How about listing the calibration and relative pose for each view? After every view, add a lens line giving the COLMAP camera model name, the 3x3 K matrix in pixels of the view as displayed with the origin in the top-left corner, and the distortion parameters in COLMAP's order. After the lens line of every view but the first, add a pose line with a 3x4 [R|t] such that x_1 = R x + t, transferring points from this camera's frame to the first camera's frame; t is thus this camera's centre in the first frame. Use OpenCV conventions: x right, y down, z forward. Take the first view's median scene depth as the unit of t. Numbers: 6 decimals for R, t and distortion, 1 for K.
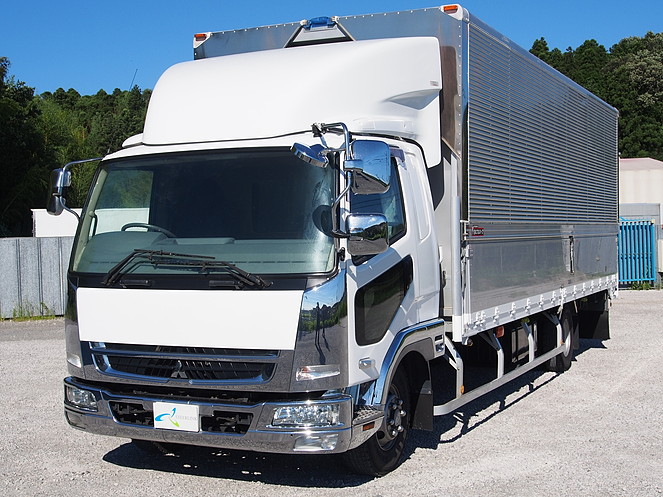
lens RADIAL K [[942.9, 0, 331.5], [0, 942.9, 248.5], [0, 0, 1]] dist [-0.021299, 0.095340]
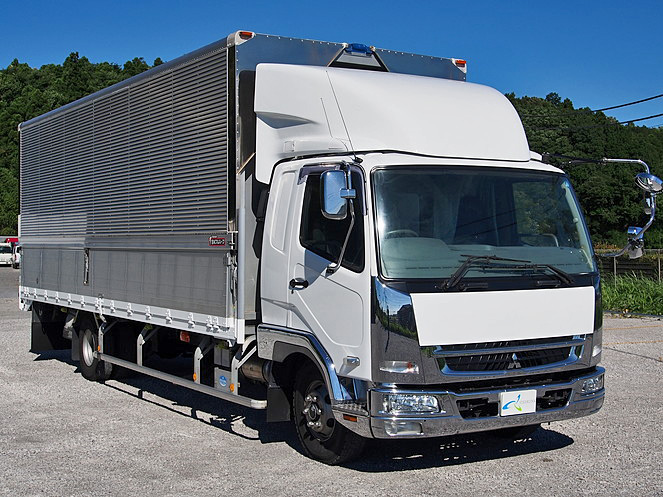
lens RADIAL K [[942.9, 0, 331.5], [0, 942.9, 248.5], [0, 0, 1]] dist [-0.021299, 0.095340]
pose [[0.565450, 0.007779, 0.824746, -1.183629], [0.006342, 0.999885, -0.013779, 0.007707], [-0.824758, 0.013022, 0.565336, 0.526013]]
